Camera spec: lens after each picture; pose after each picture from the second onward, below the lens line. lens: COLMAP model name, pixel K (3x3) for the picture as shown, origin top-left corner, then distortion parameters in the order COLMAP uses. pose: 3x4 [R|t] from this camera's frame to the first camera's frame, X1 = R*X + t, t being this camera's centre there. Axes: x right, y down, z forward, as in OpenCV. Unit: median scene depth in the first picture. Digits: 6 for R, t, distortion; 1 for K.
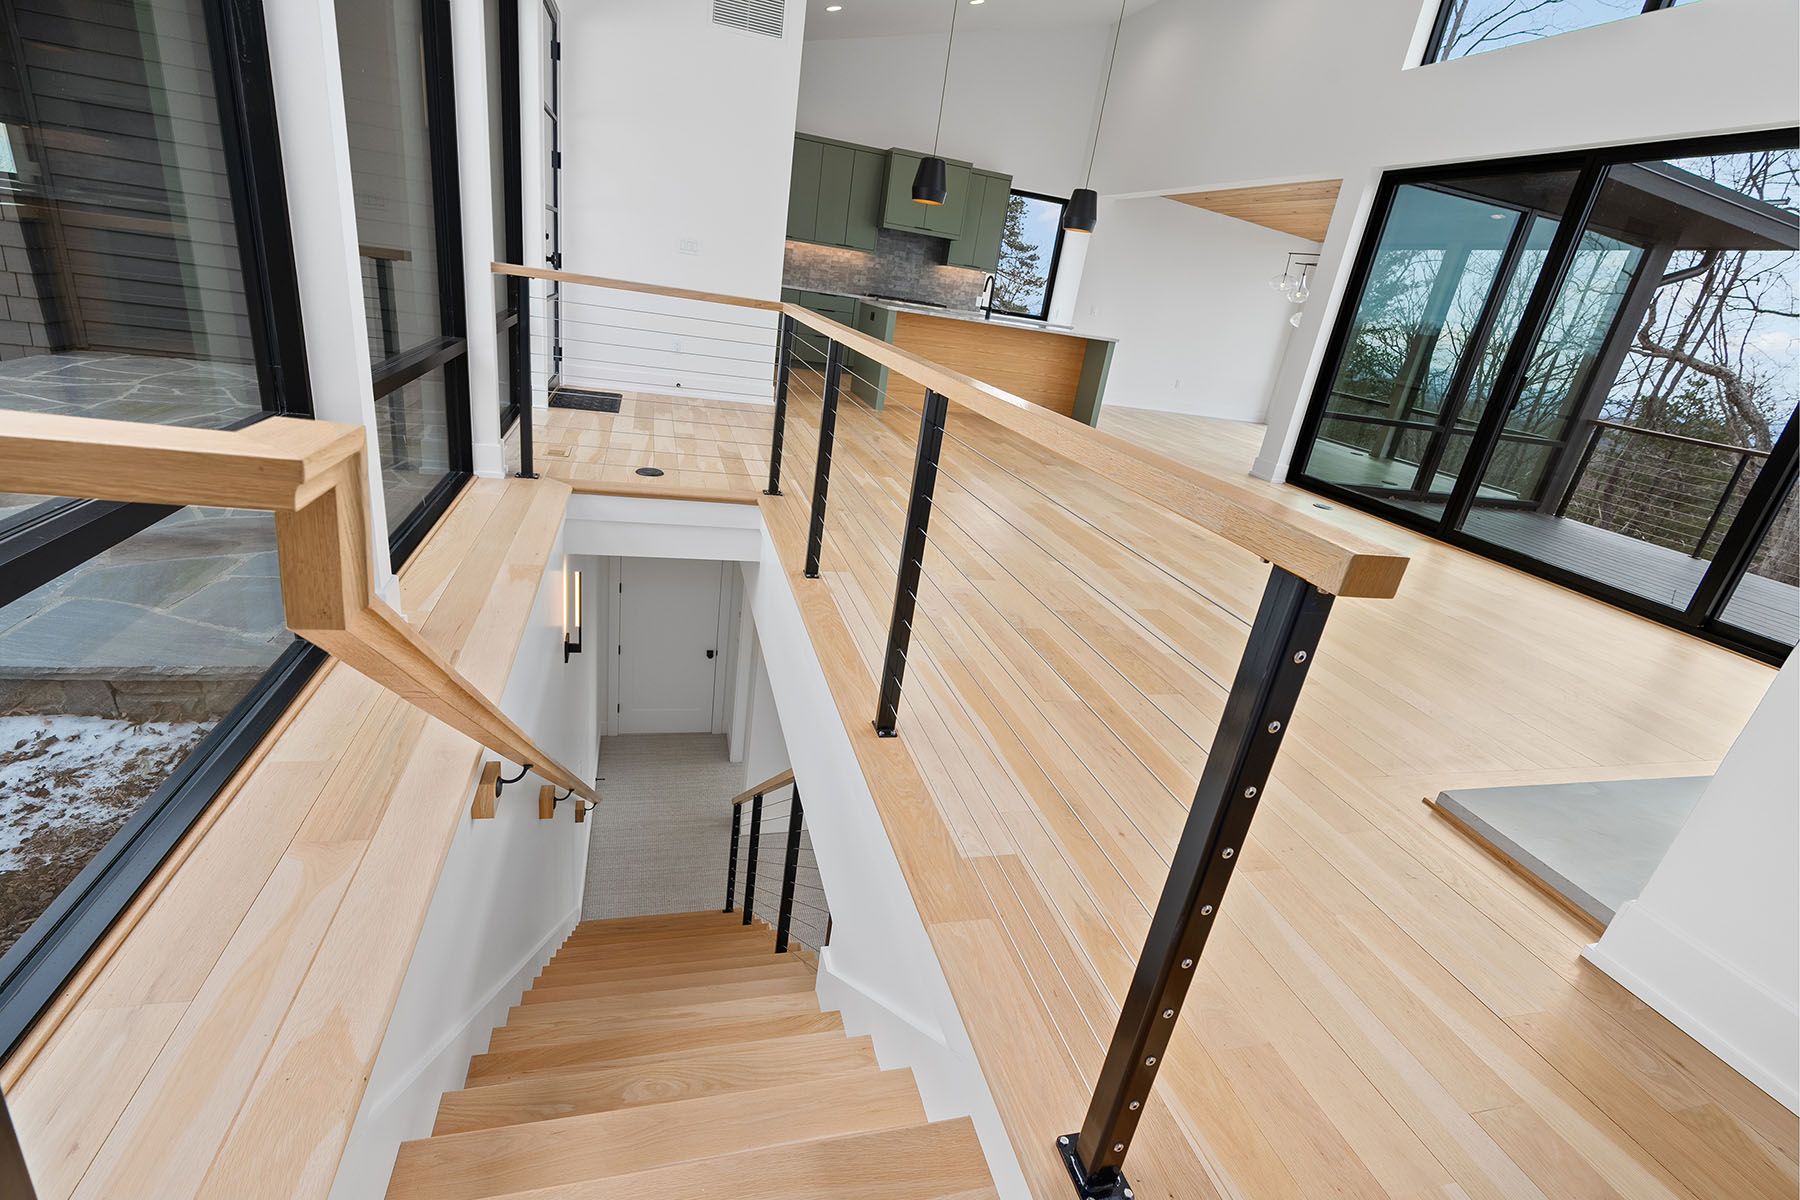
lens RADIAL K [[812.1, 0, 894.6], [0, 812.1, 605.2], [0, 0, 1]] dist [-0.010312, 0.002445]
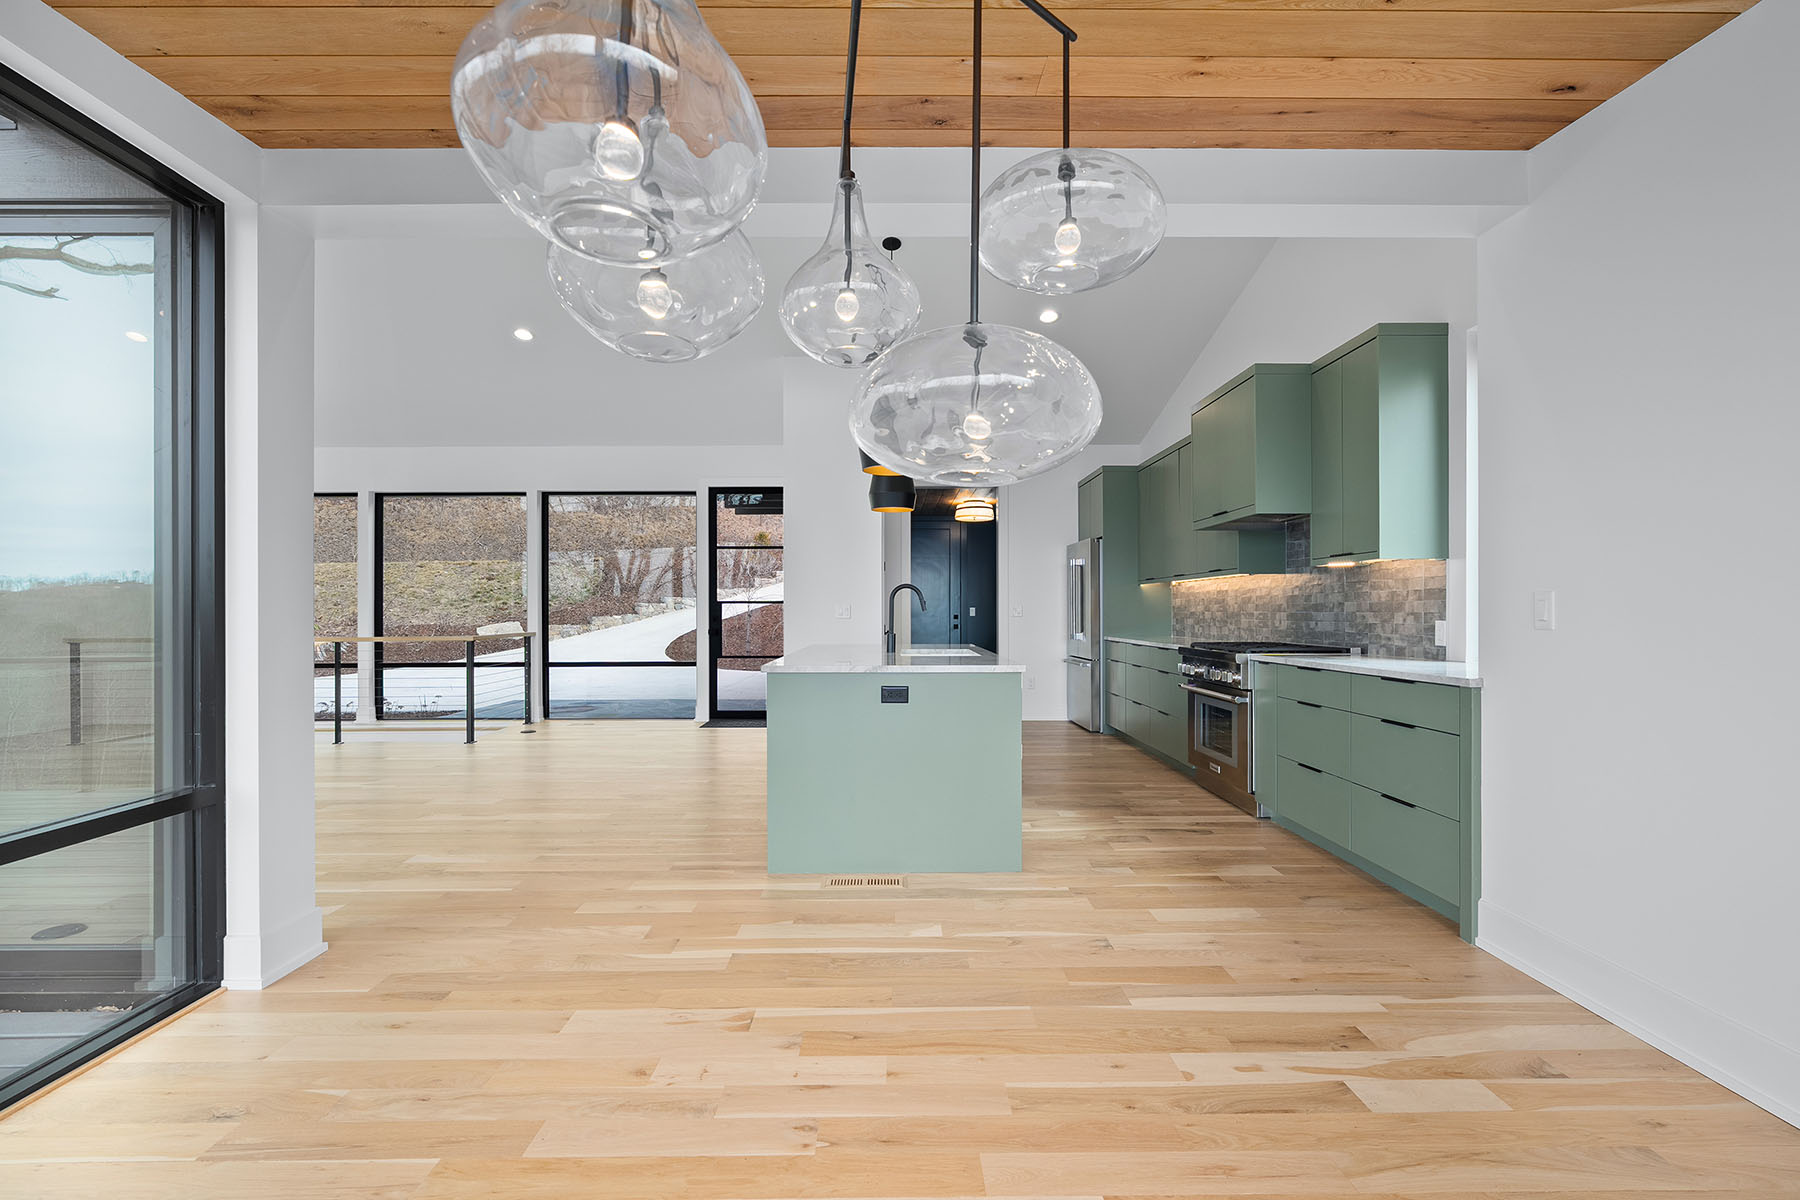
lens RADIAL K [[812.1, 0, 898.4], [0, 812.1, 609.1], [0, 0, 1]] dist [-0.010312, 0.002445]
pose [[-0.254264, -0.141608, -0.956712, 0.634820], [-0.386694, 0.921594, -0.033639, -0.338338], [0.886464, 0.361401, -0.289087, 1.079974]]
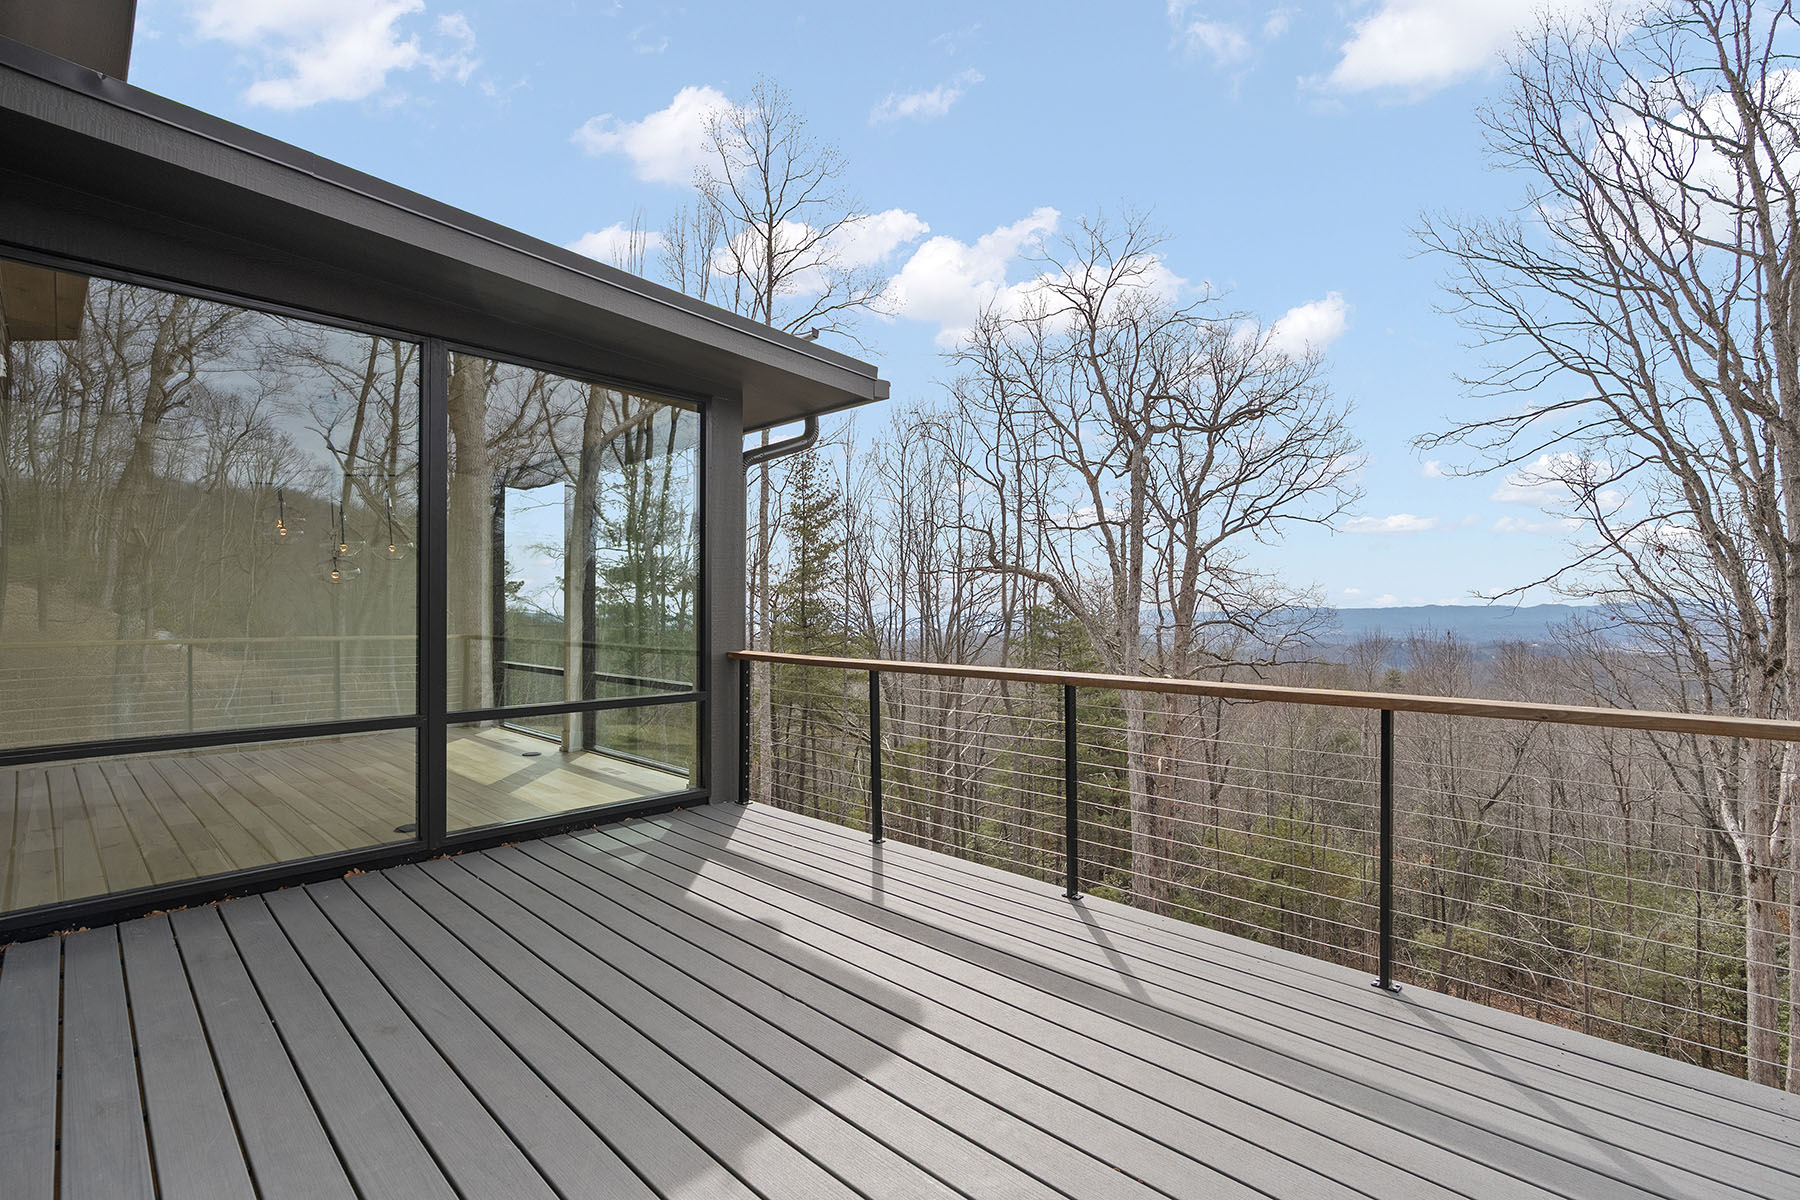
lens RADIAL K [[812.1, 0, 907.5], [0, 812.1, 607.4], [0, 0, 1]] dist [-0.010312, 0.002445]
pose [[0.847985, -0.139047, 0.511457, 0.584440], [0.301398, 0.920270, -0.249524, -0.049943], [-0.435983, 0.365744, 0.822284, 0.342254]]
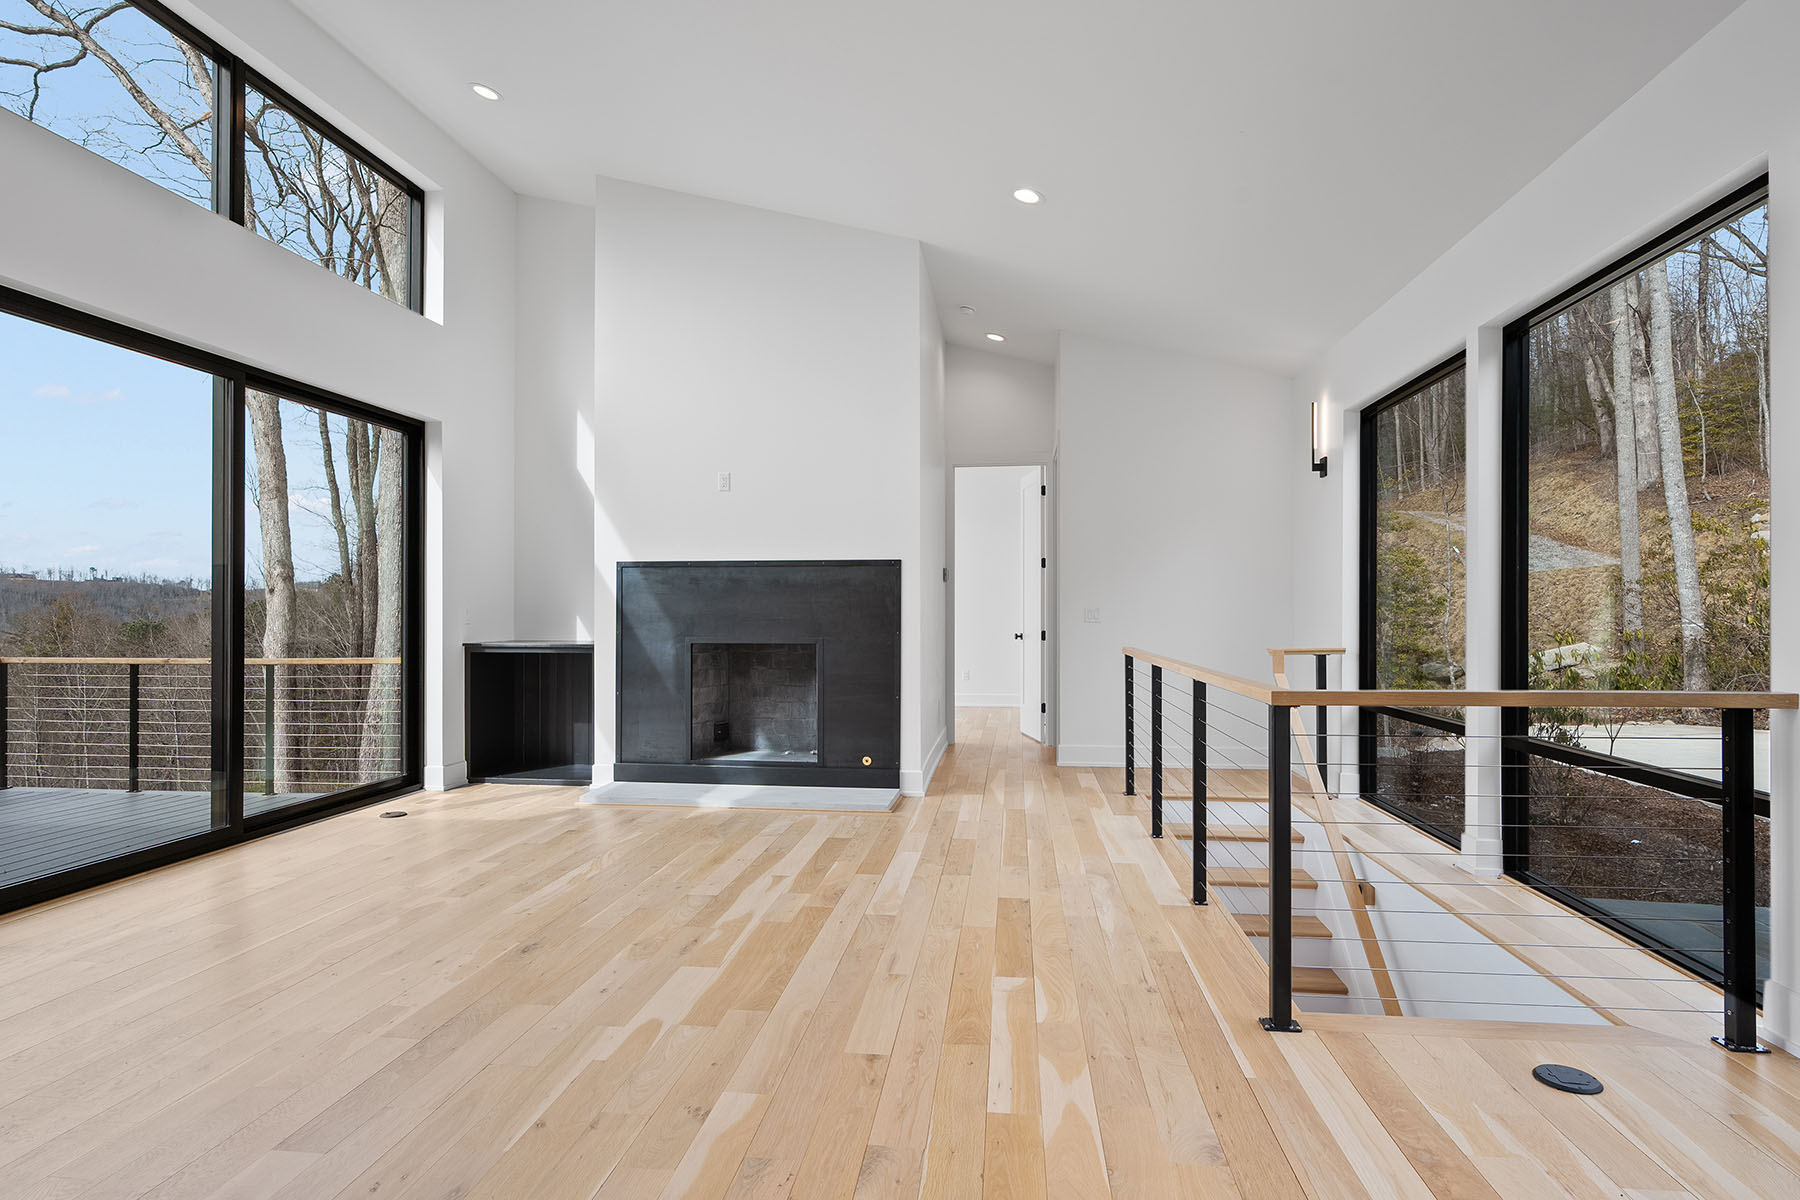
lens RADIAL K [[961.5, 0, 891.8], [0, 961.5, 606.7], [0, 0, 1]] dist [-0.001990, 0.000586]
pose [[-0.914574, -0.137979, 0.380153, -0.058499], [0.020878, 0.922636, 0.385106, -0.318857], [-0.403880, 0.360145, -0.840938, 0.762175]]
